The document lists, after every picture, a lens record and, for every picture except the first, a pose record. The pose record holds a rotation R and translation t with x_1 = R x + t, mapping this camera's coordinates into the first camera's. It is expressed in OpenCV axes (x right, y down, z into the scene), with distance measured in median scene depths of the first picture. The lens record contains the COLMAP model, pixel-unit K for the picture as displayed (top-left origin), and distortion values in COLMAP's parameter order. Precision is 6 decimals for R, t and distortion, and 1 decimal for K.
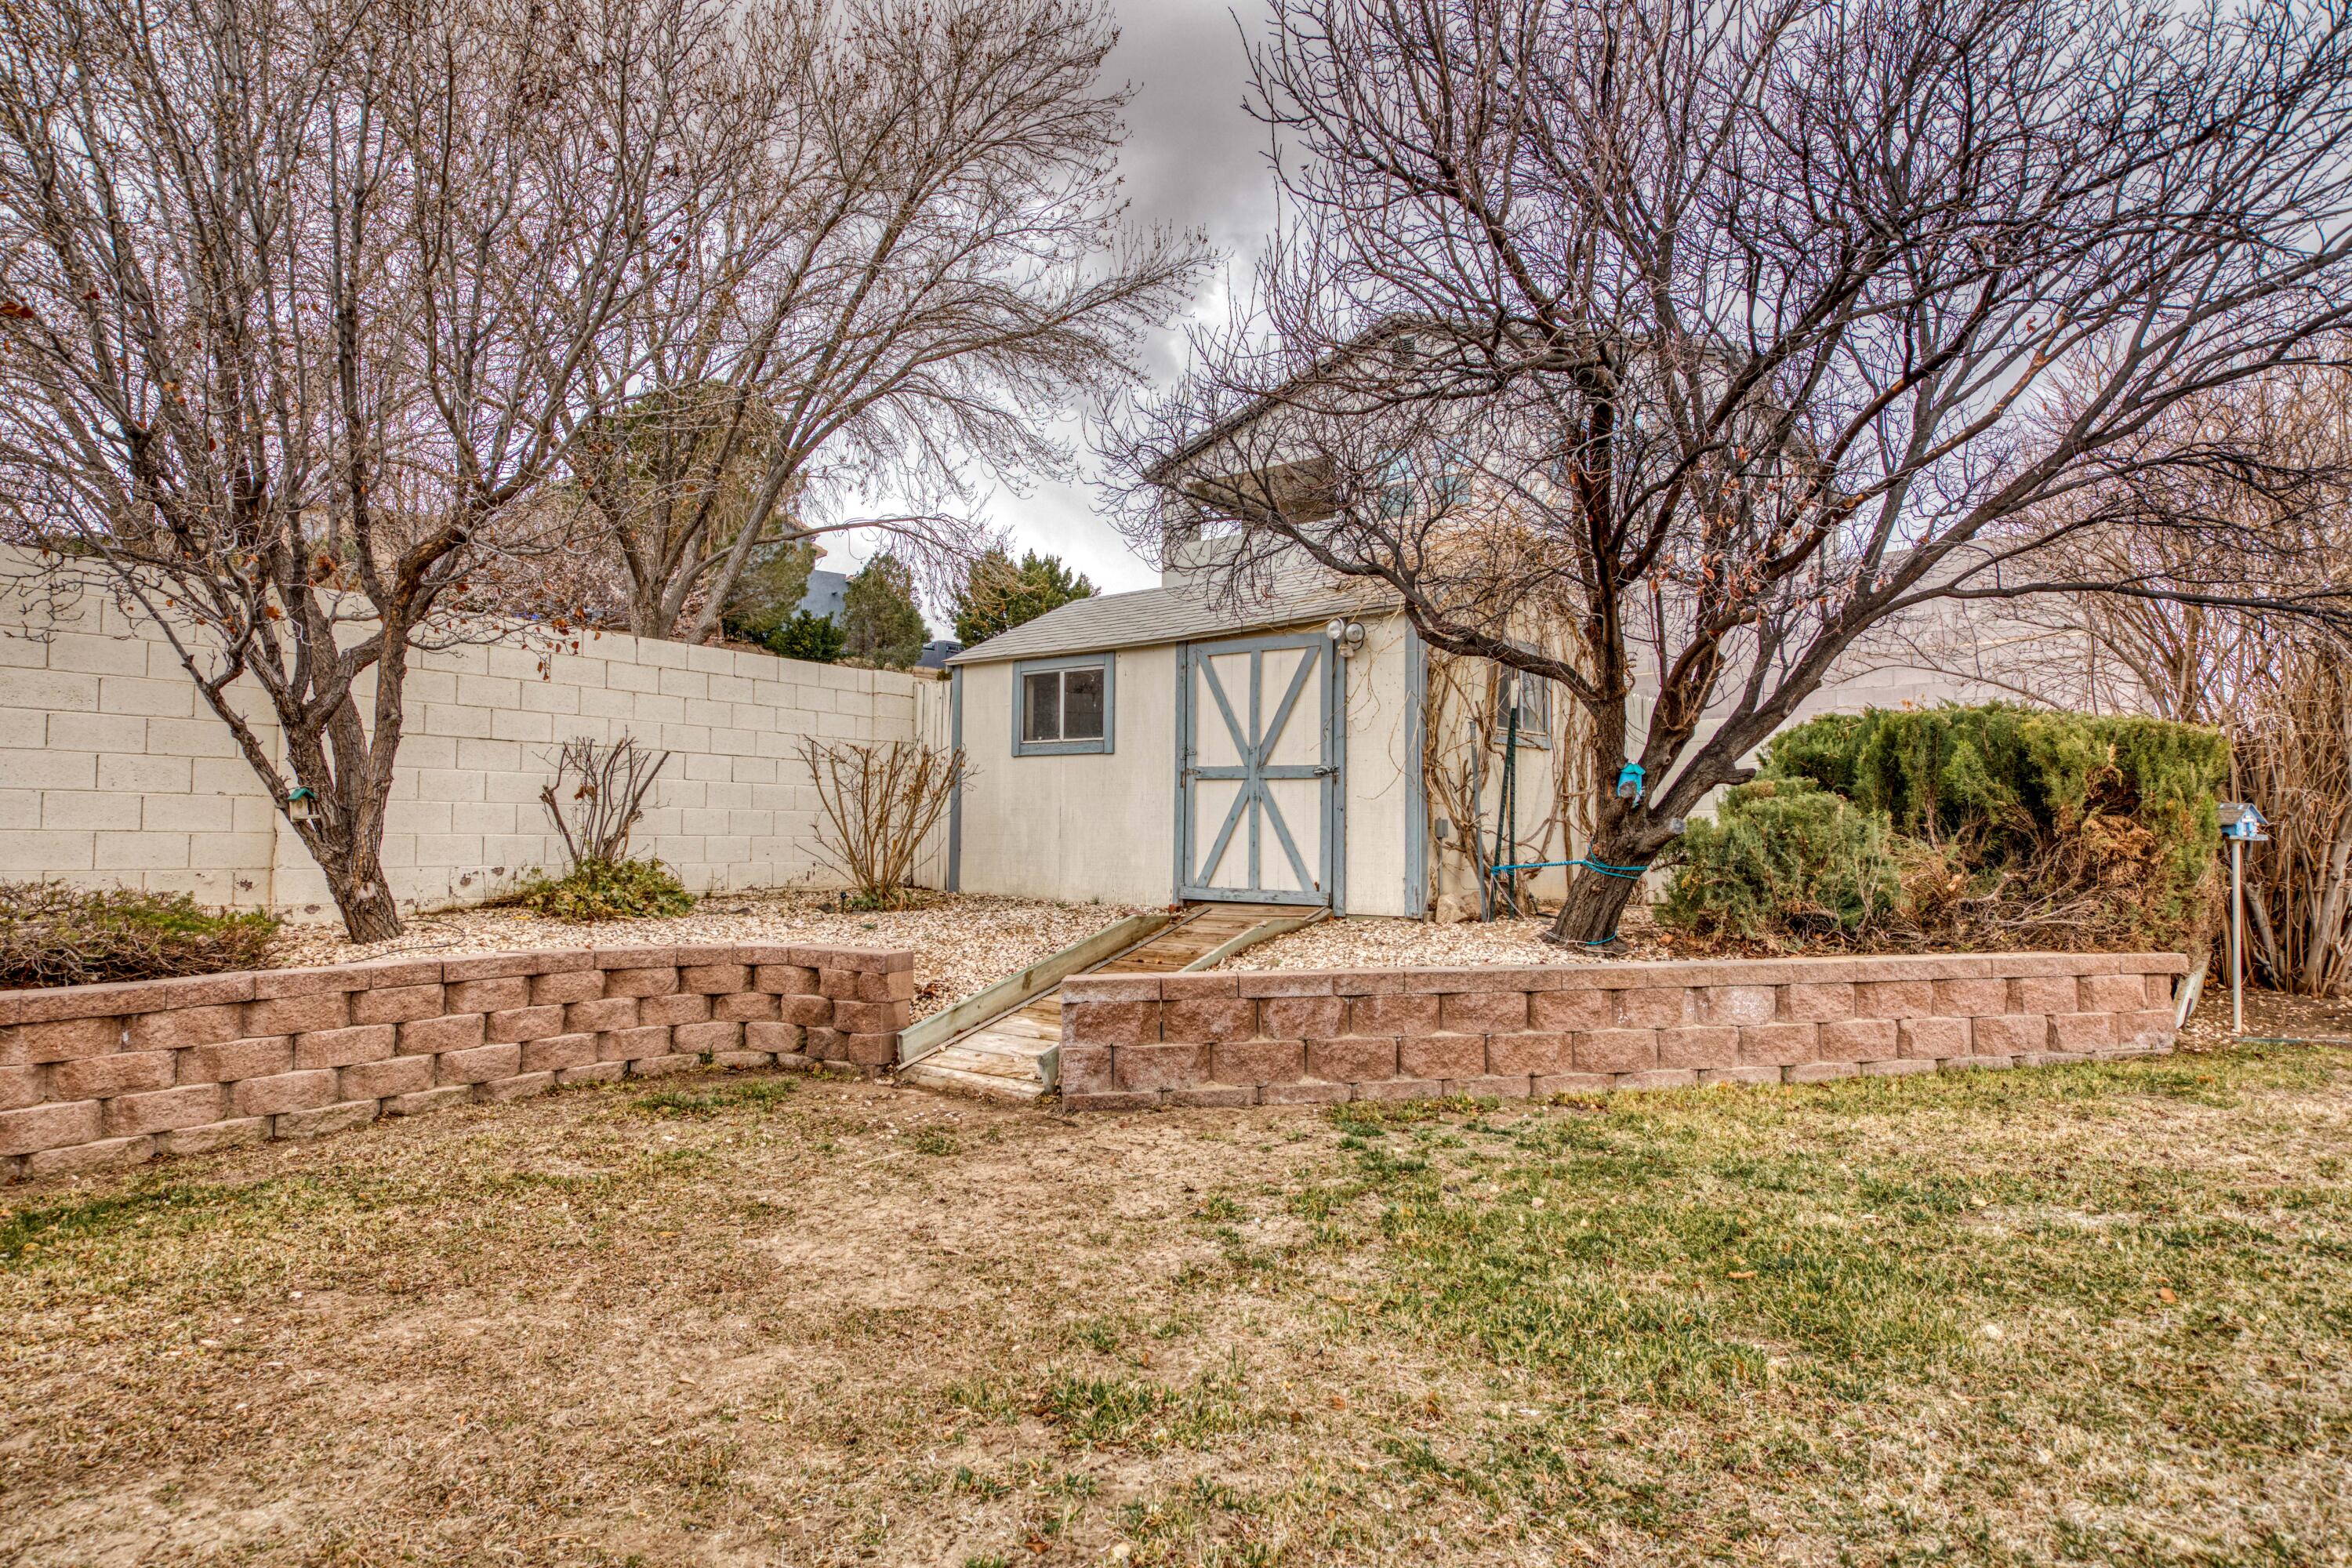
lens RADIAL K [[1251.7, 0, 1176.0], [0, 1251.7, 784.0], [0, 0, 1]] dist [0.004068, 0.000668]
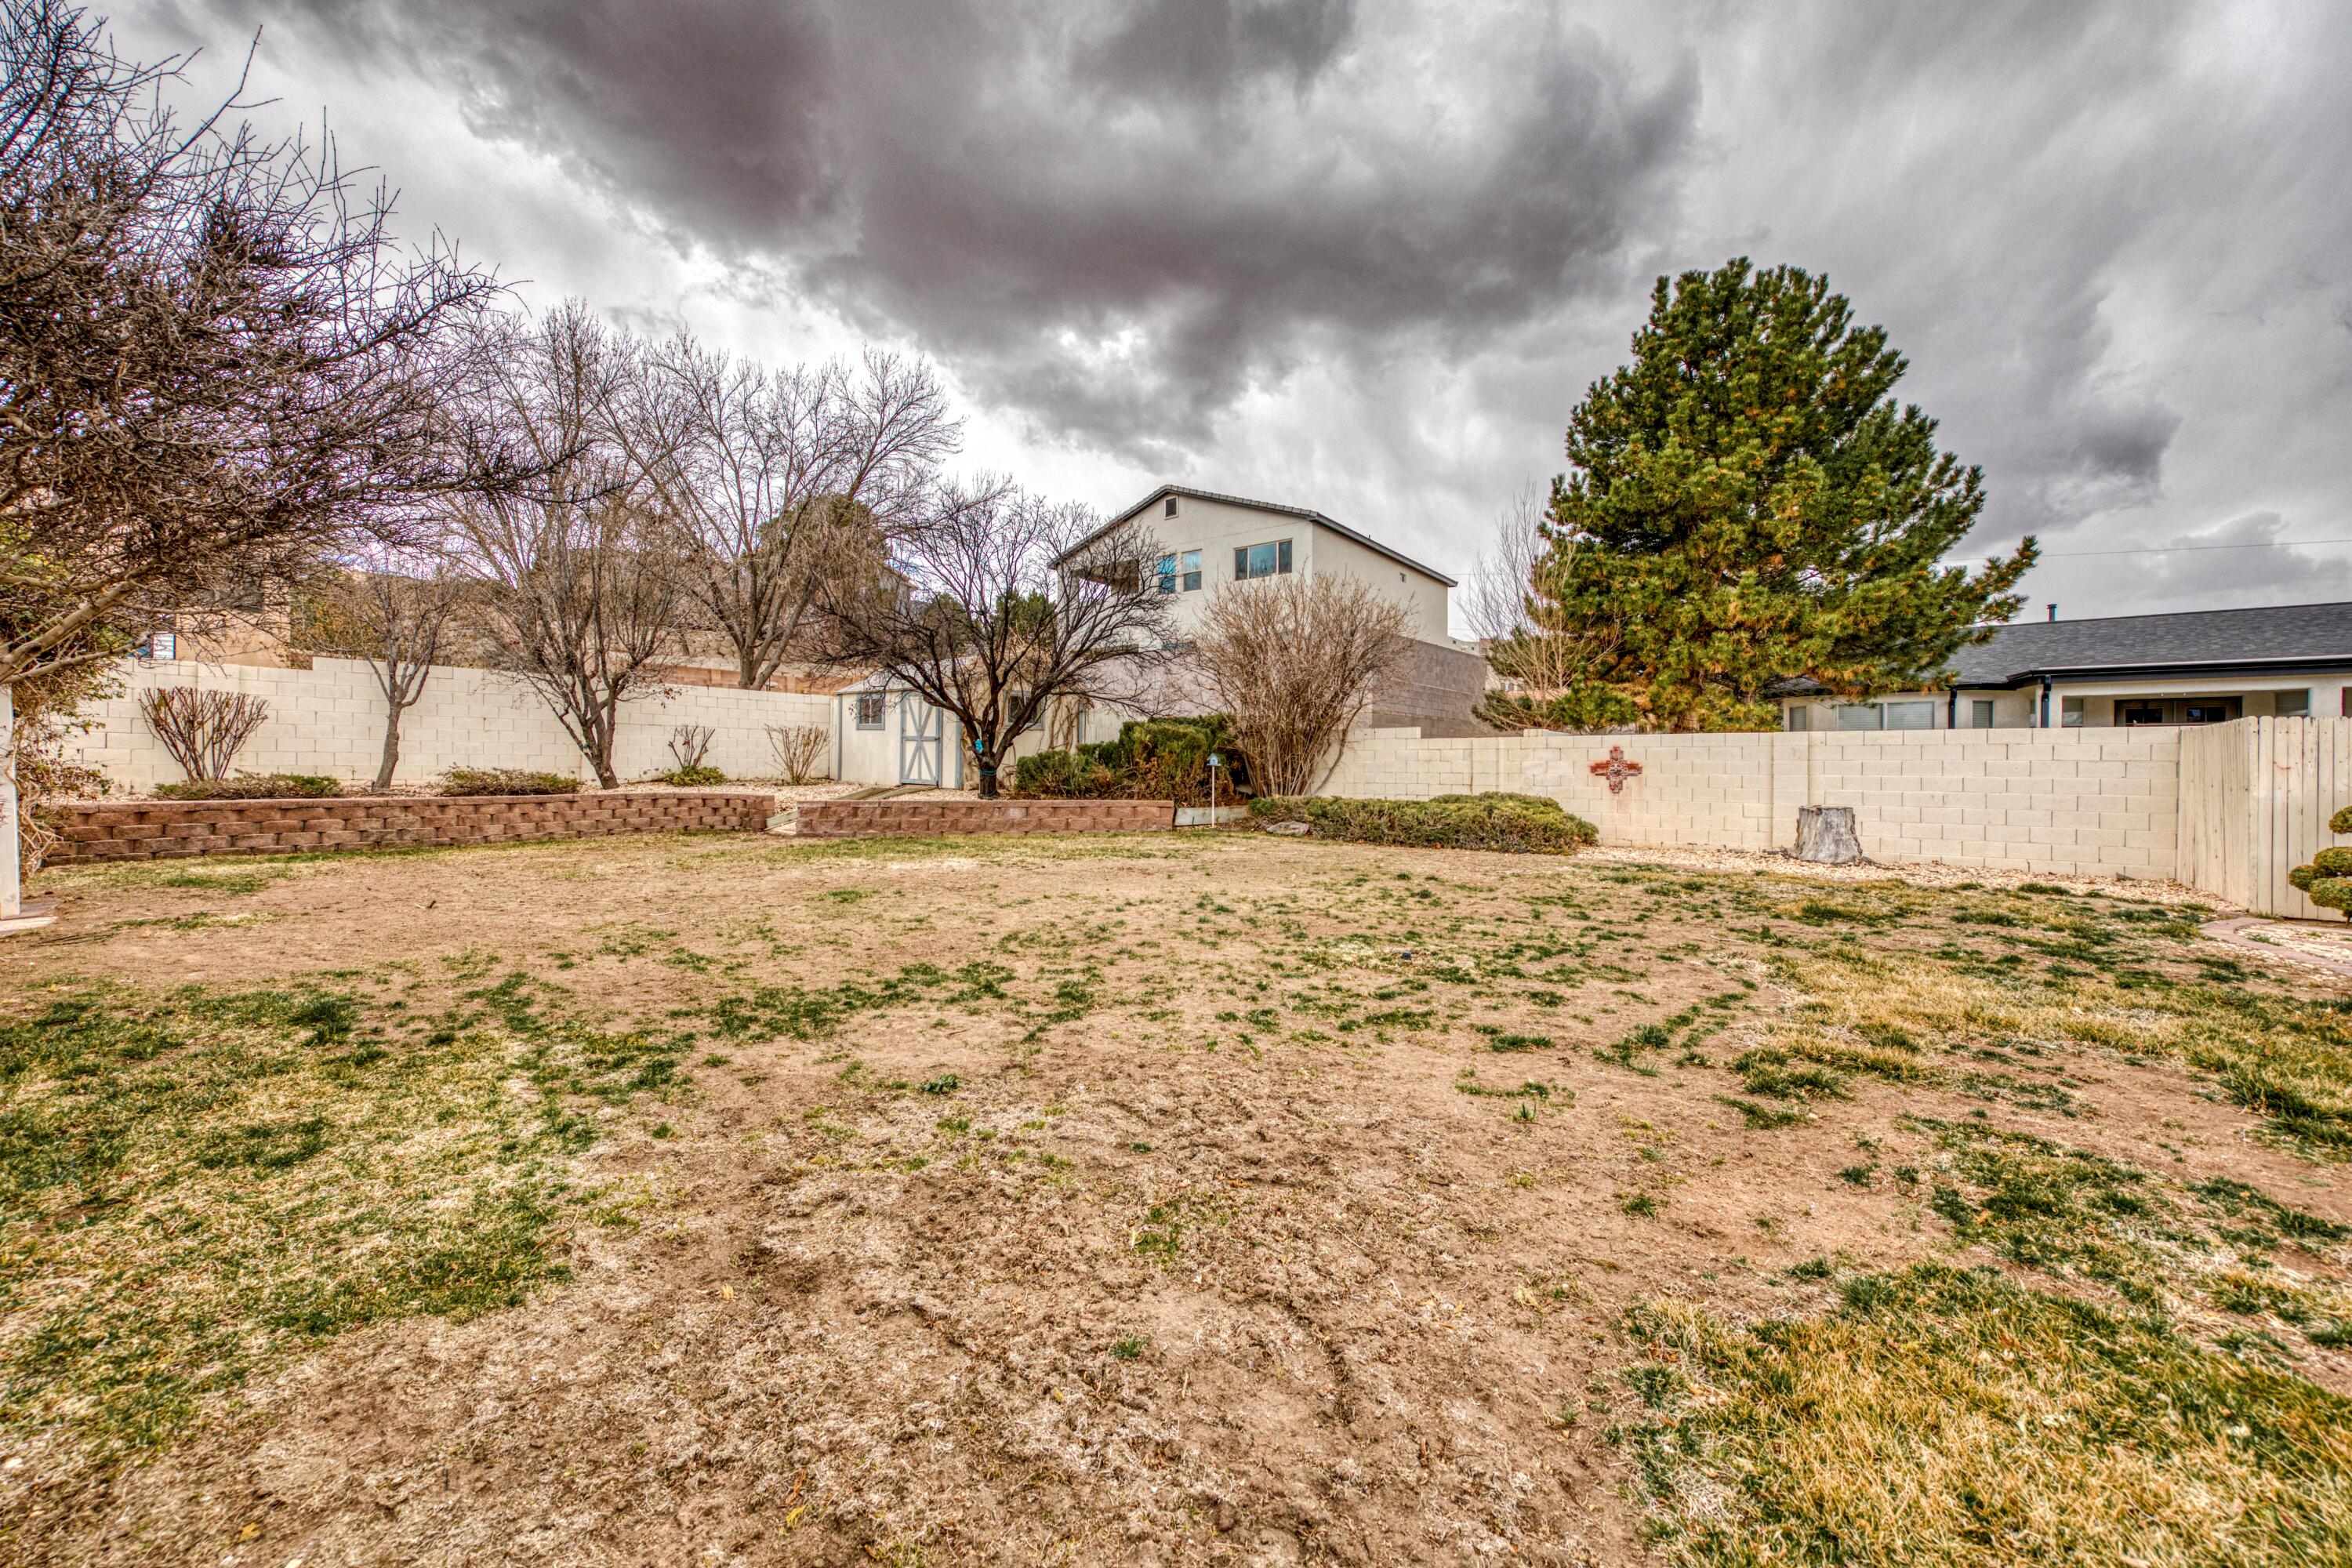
lens RADIAL K [[834.1, 0, 1169.2], [0, 834.1, 770.1], [0, 0, 1]] dist [-0.000669, -0.000009]
pose [[0.999596, 0.012059, -0.025733, 0.898129], [-0.010585, 0.998336, 0.056689, -0.066933], [0.026374, -0.056394, 0.998060, -1.164066]]
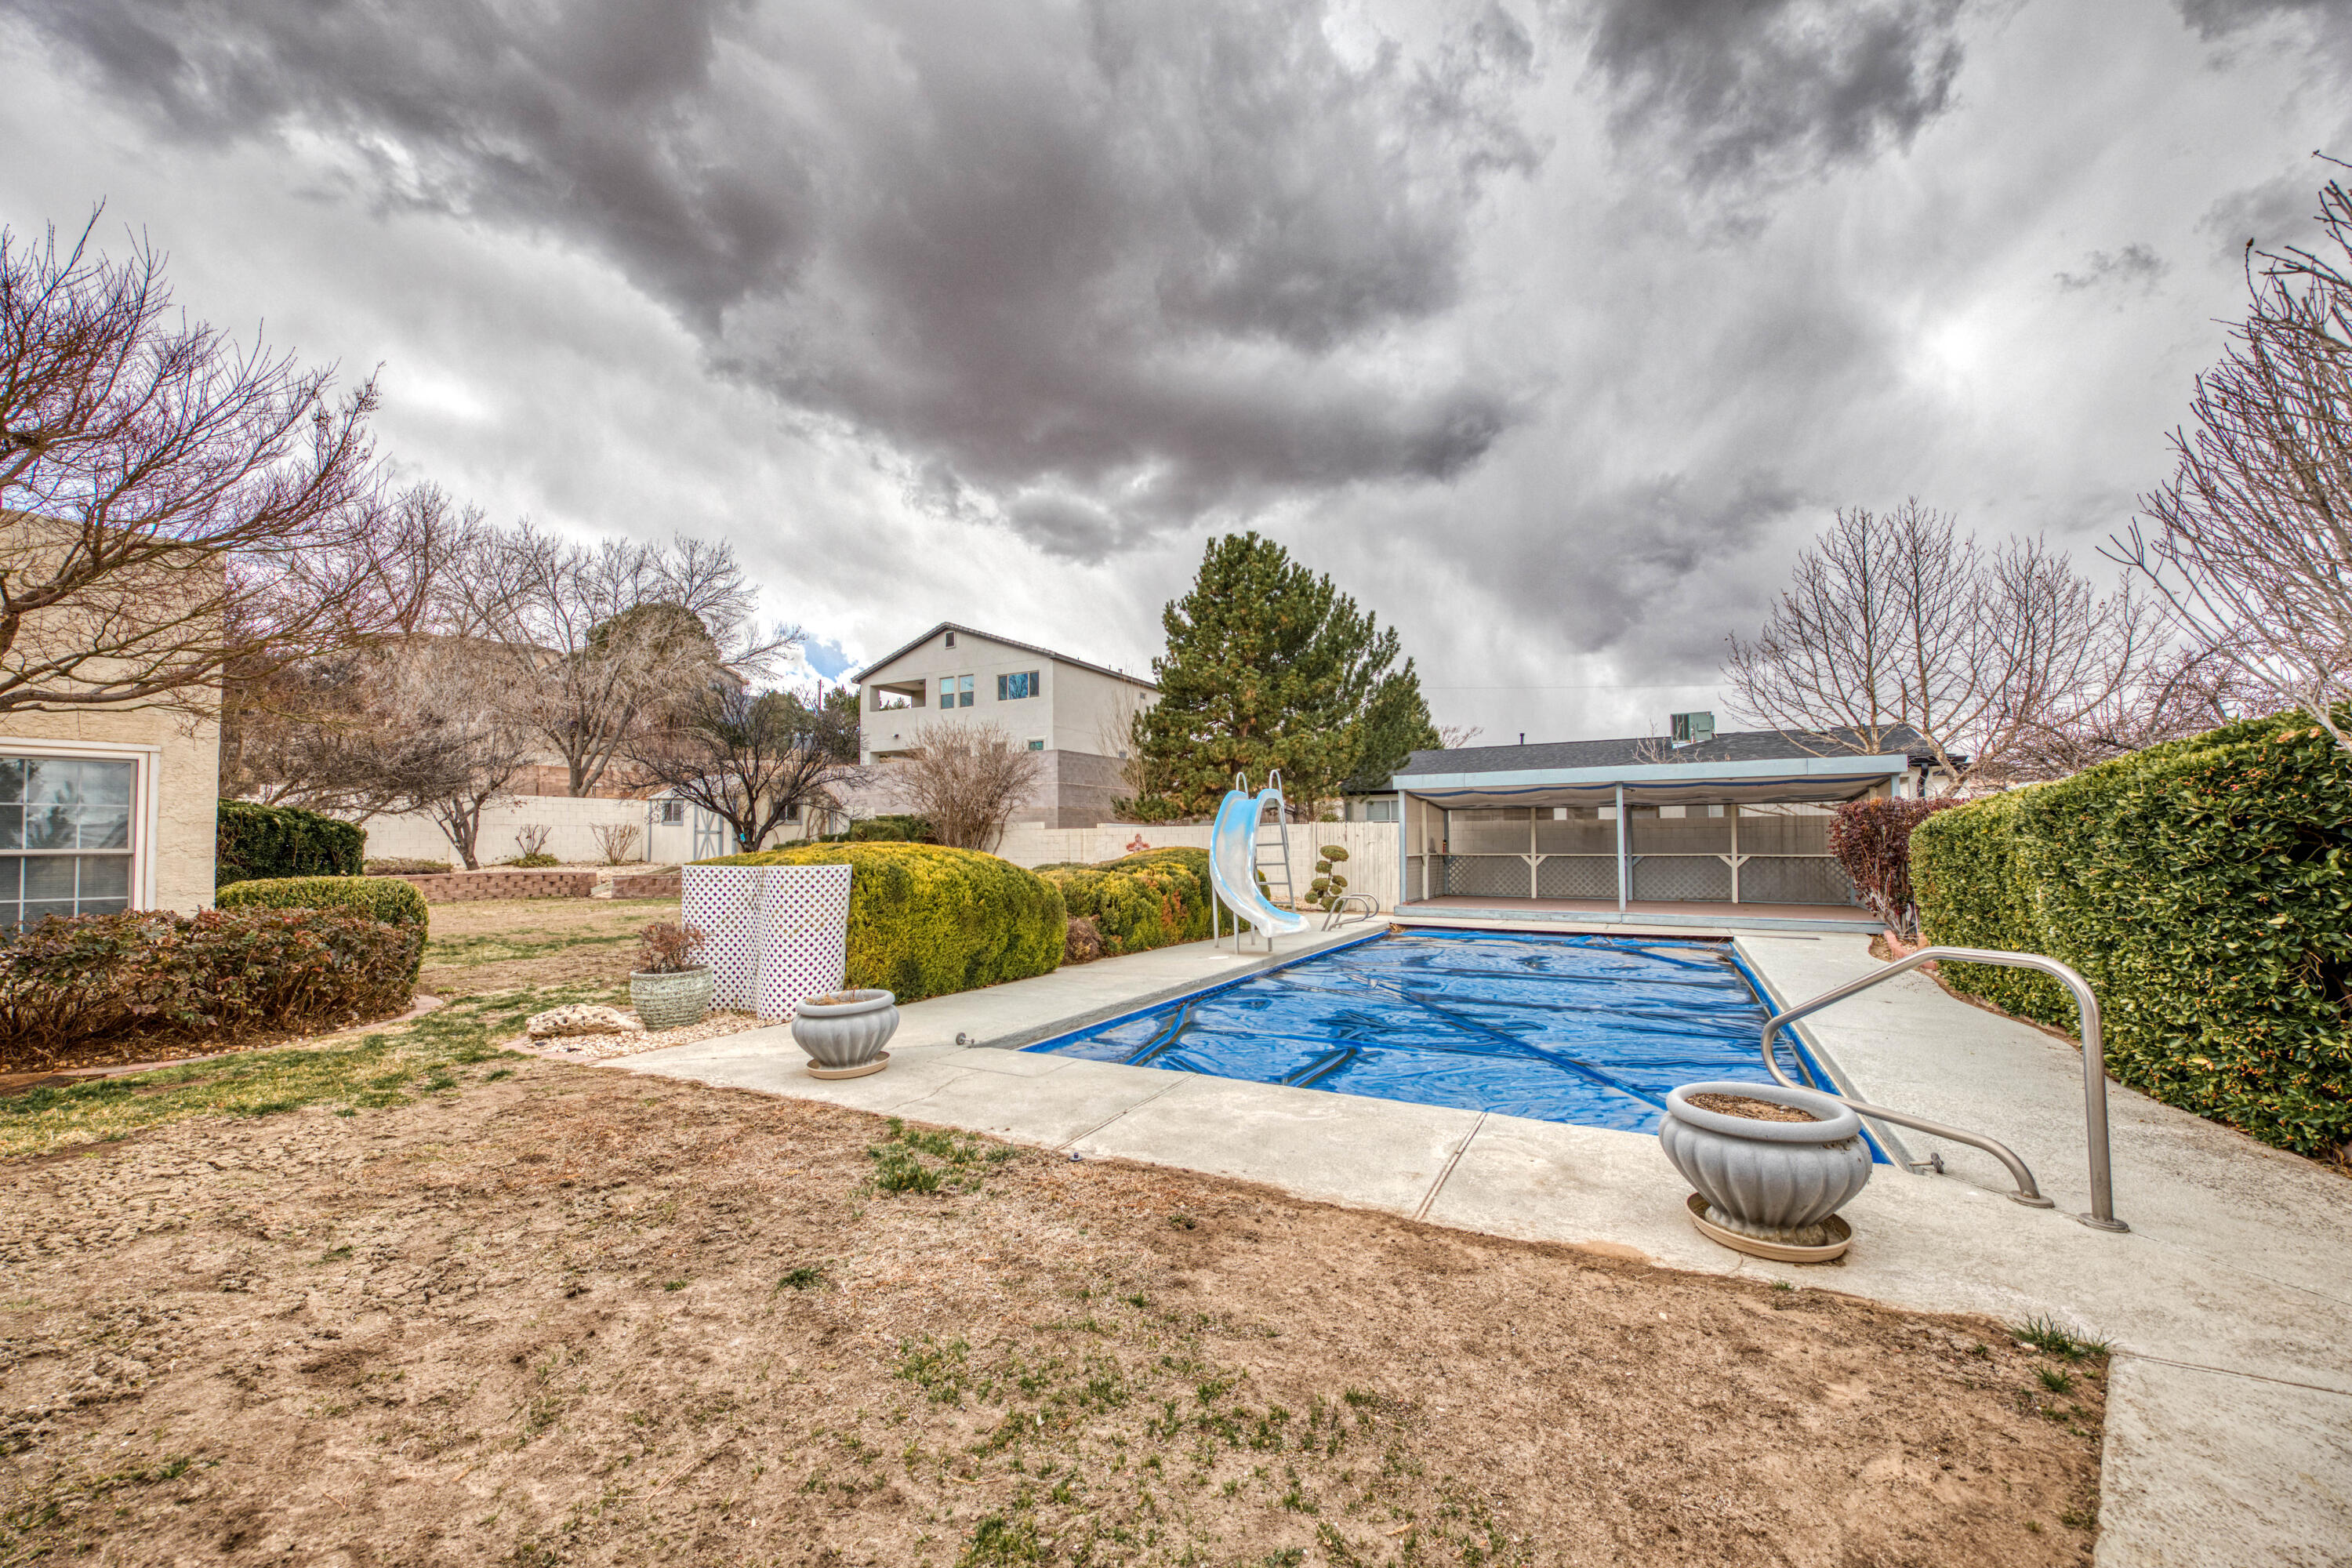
lens RADIAL K [[861.1, 0, 1189.9], [0, 861.1, 818.0], [0, 0, 1]] dist [0.000683, -0.000036]
pose [[0.991555, 0.002799, 0.129657, 1.676707], [-0.005417, 0.999789, 0.019839, -0.157784], [-0.129574, -0.020374, 0.991360, -2.657796]]
